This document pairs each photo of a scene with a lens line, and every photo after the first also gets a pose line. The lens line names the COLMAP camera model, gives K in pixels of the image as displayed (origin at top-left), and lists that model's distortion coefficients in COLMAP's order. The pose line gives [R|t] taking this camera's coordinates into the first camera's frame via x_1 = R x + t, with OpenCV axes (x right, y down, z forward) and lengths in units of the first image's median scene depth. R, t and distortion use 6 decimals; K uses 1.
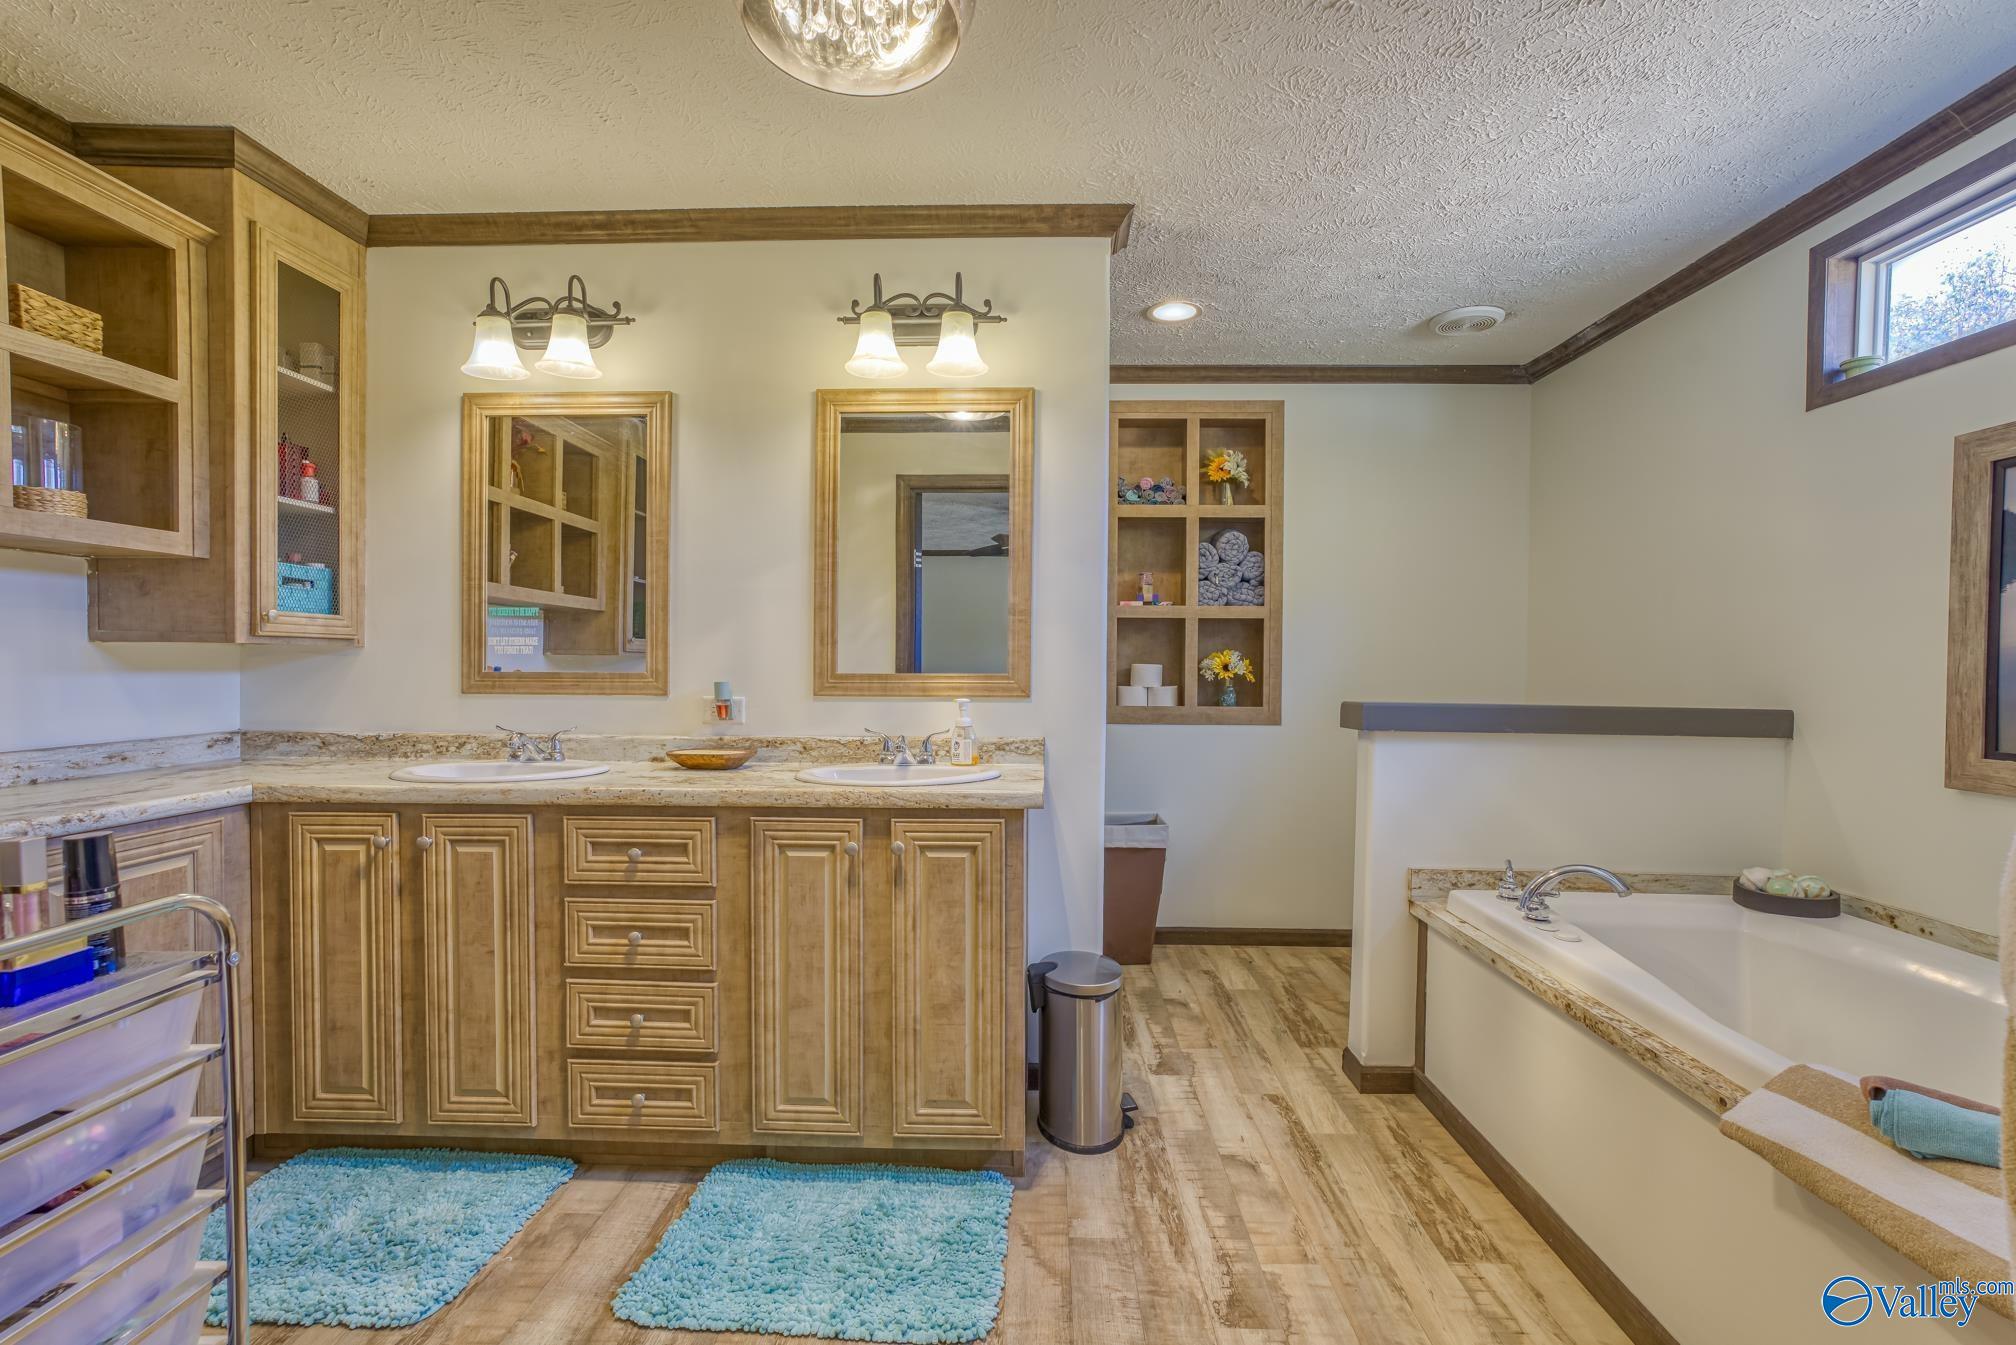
lens RADIAL K [[891.9, 0, 1007.7], [0, 891.9, 679.7], [0, 0, 1]] dist [-0.030715, 0.006827]
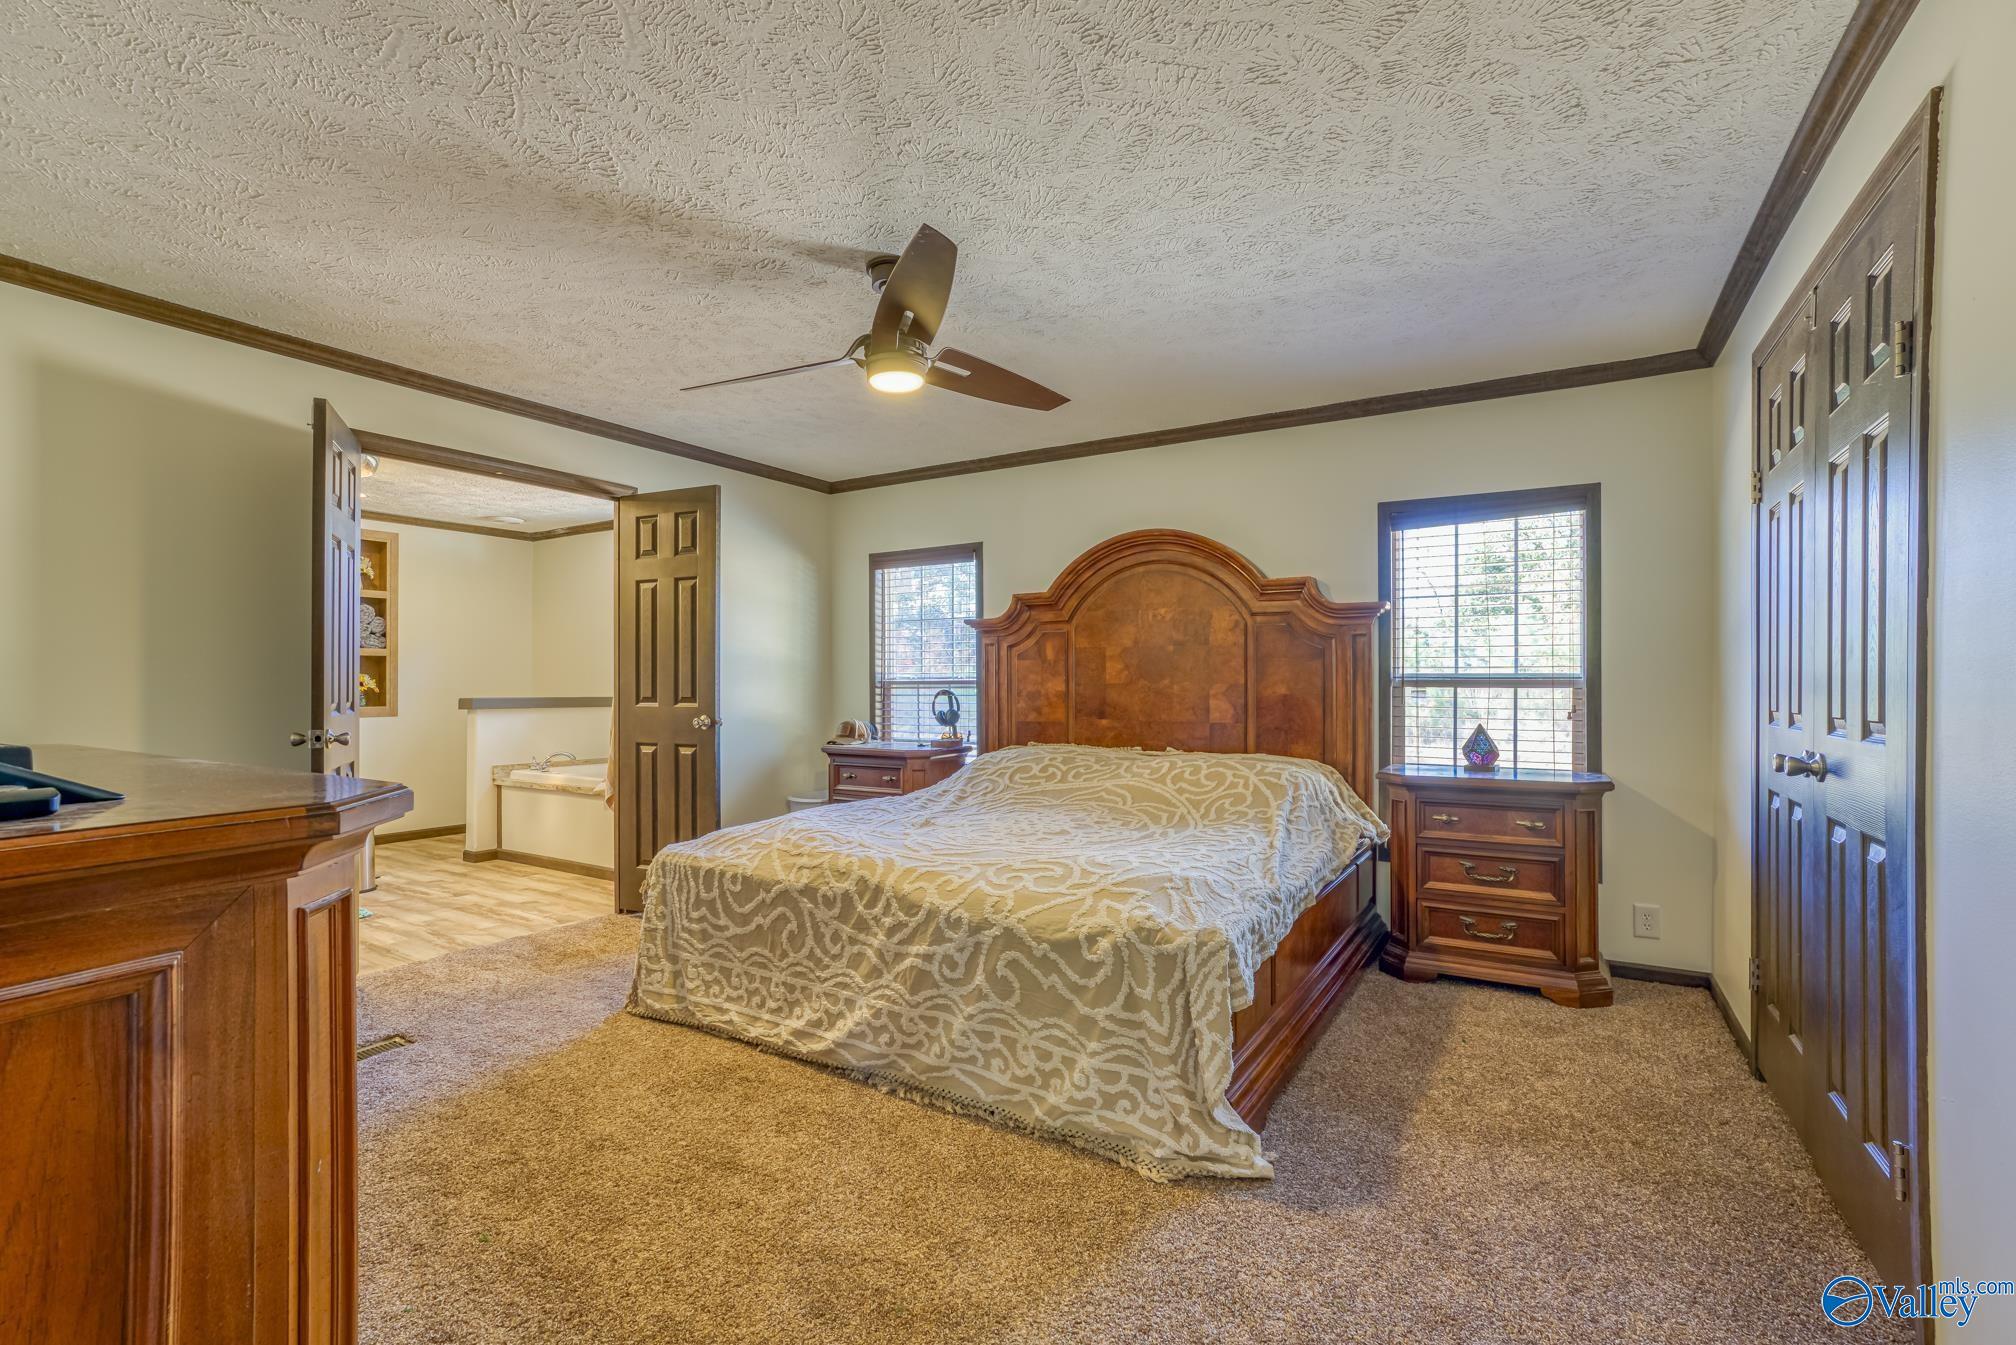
lens RADIAL K [[891.9, 0, 1013.1], [0, 891.9, 675.8], [0, 0, 1]] dist [-0.030715, 0.006827]
pose [[0.498952, -0.004110, 0.866620, -0.810001], [0.022639, 0.999709, -0.008293, 0.016452], [-0.866334, 0.023757, 0.498900, -1.260889]]
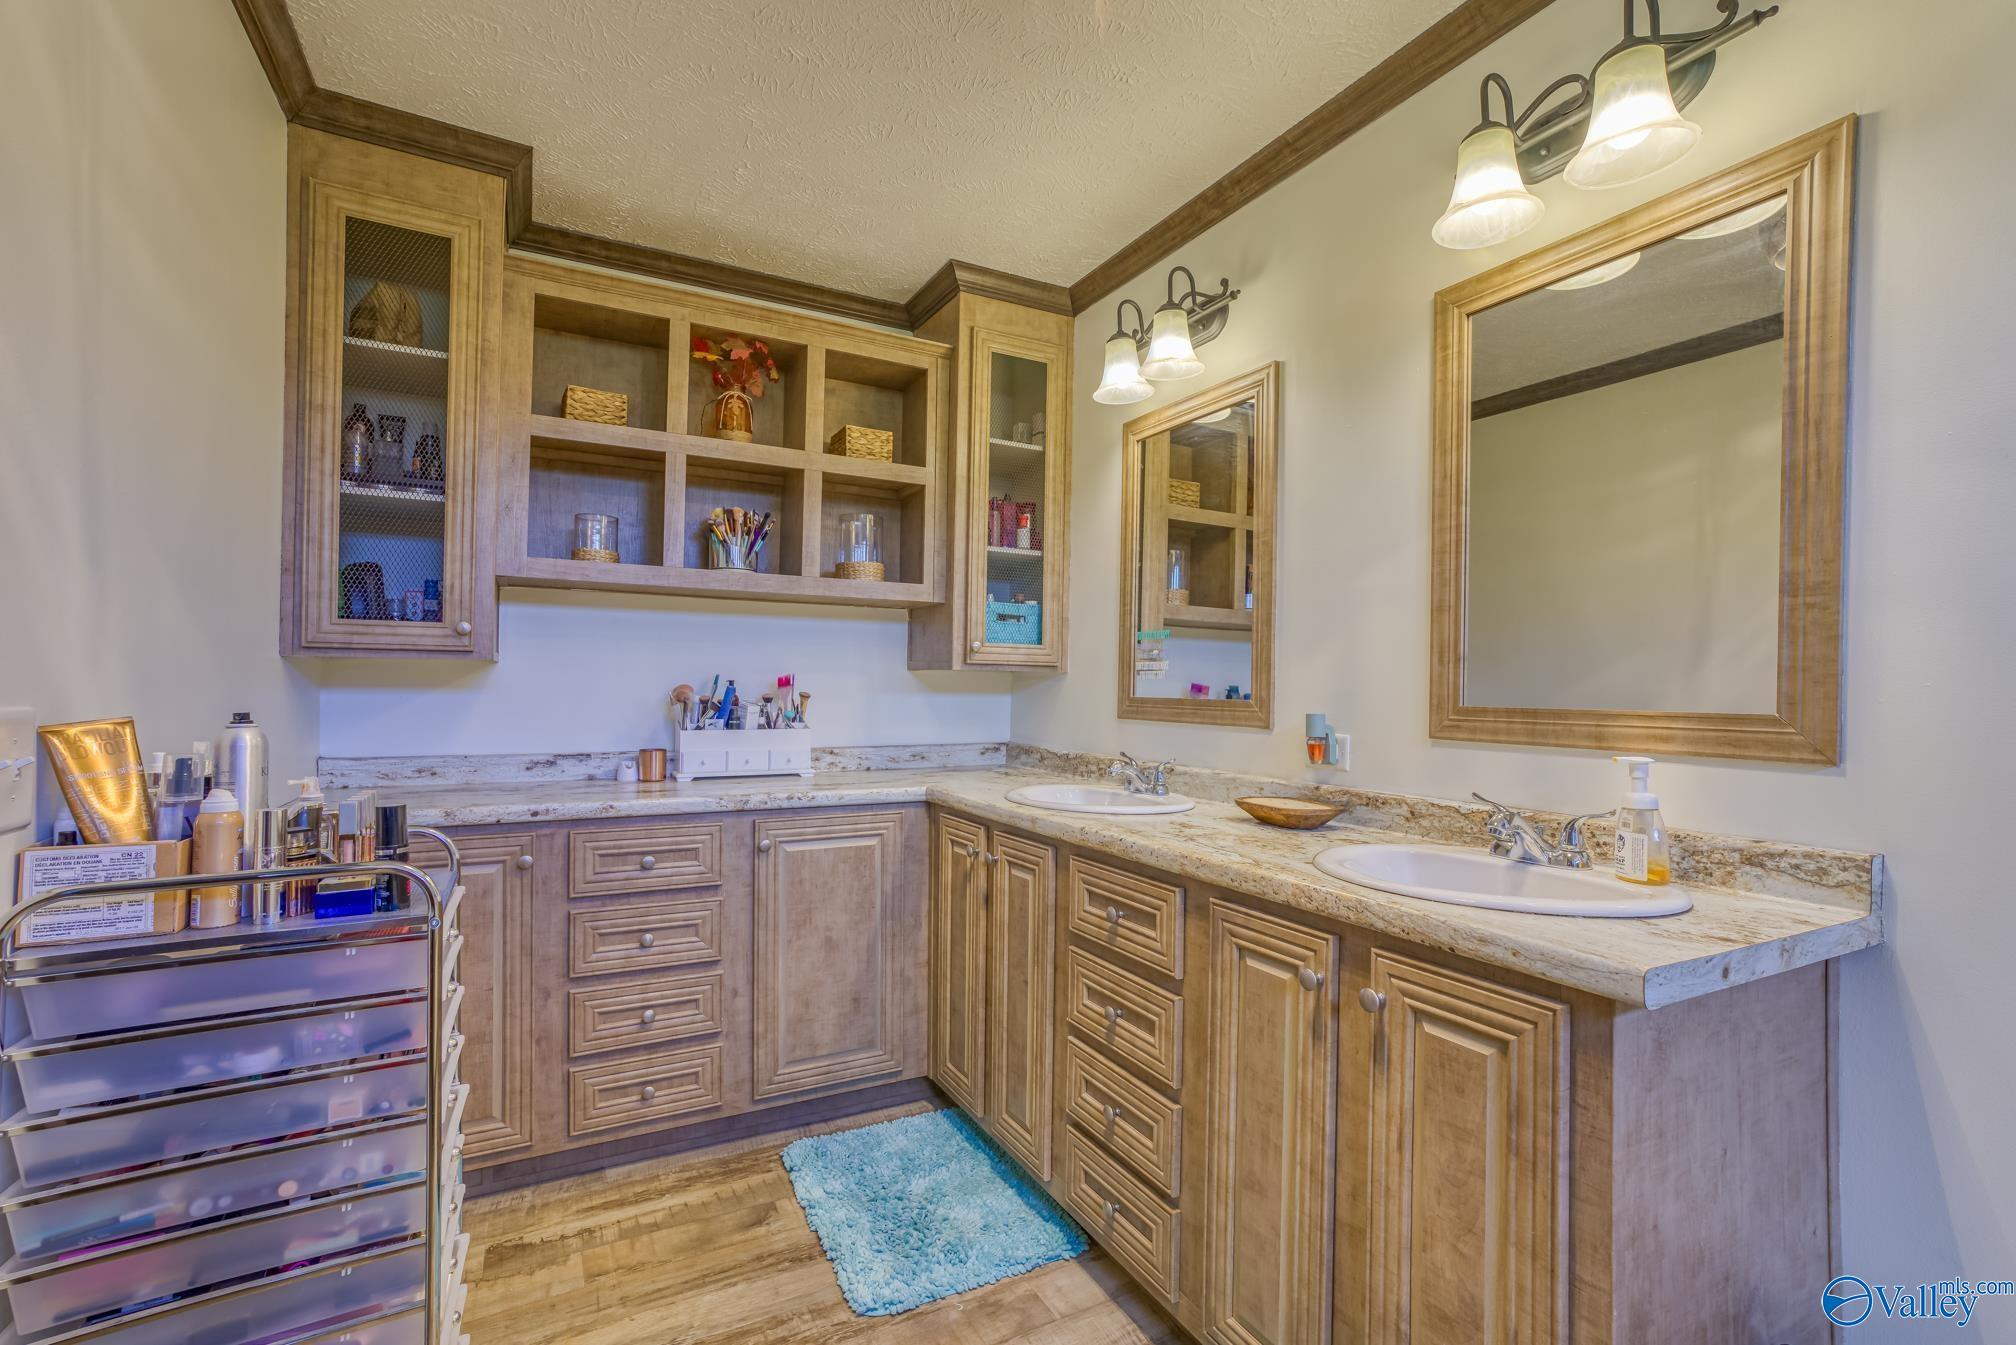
lens RADIAL K [[891.9, 0, 1003.8], [0, 891.9, 671.7], [0, 0, 1]] dist [-0.030715, 0.006827]
pose [[0.493142, -0.011971, -0.869867, 0.244643], [-0.026610, 0.999230, -0.028836, -0.005319], [0.869542, 0.037367, 0.492443, 0.443598]]
